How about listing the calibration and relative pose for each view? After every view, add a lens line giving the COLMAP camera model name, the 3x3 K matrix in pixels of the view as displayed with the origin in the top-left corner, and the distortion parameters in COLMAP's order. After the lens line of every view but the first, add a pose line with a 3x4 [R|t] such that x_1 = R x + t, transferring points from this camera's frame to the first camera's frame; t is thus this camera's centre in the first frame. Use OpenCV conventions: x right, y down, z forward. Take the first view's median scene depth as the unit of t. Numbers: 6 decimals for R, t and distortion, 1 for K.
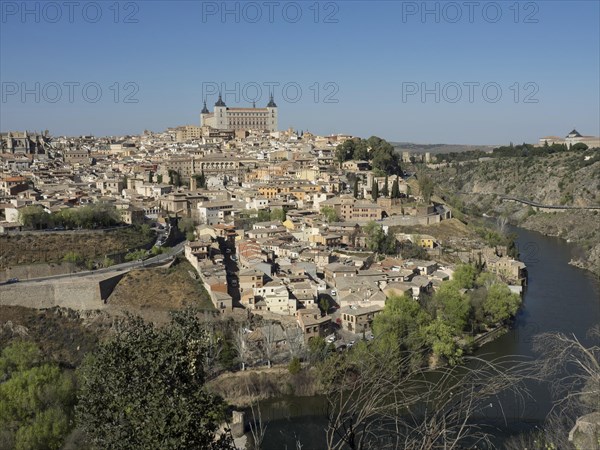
lens RADIAL K [[644.7, 0, 300.0], [0, 644.7, 225.0], [0, 0, 1]] dist [-0.014921, -0.000905]
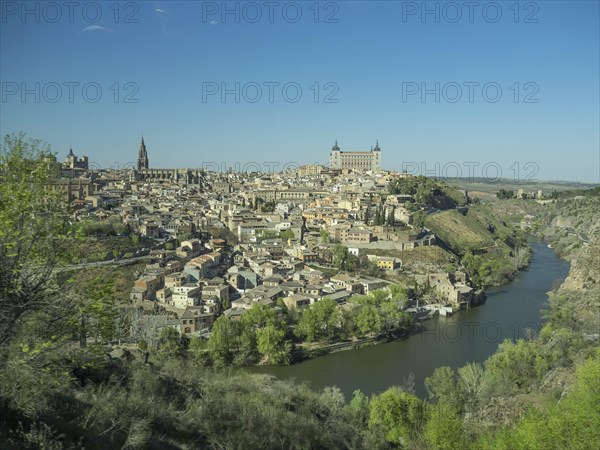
lens RADIAL K [[494.1, 0, 301.8], [0, 494.1, 240.6], [0, 0, 1]] dist [-0.051198, 0.000498]
pose [[0.942394, 0.057984, -0.329442, 0.336167], [-0.057993, 0.998269, 0.009808, -0.016019], [0.329440, 0.009862, 0.944125, 0.075448]]
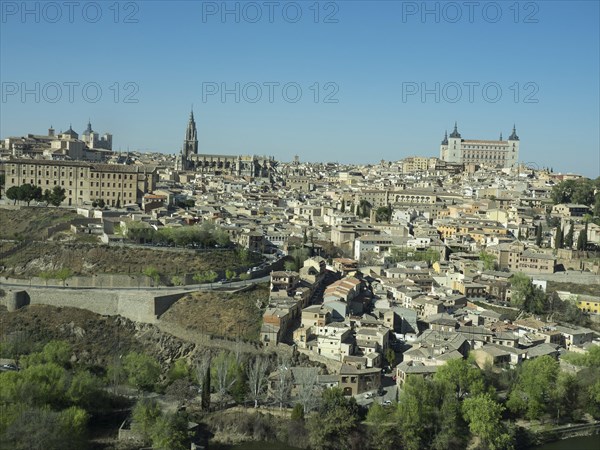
lens RADIAL K [[677.3, 0, 304.4], [0, 677.3, 224.7], [0, 0, 1]] dist [-0.004528, -0.005308]
pose [[0.908579, 0.081323, -0.409721, 0.201797], [-0.103224, 0.994157, -0.031579, -0.011040], [0.404759, 0.070985, 0.911664, 0.051654]]
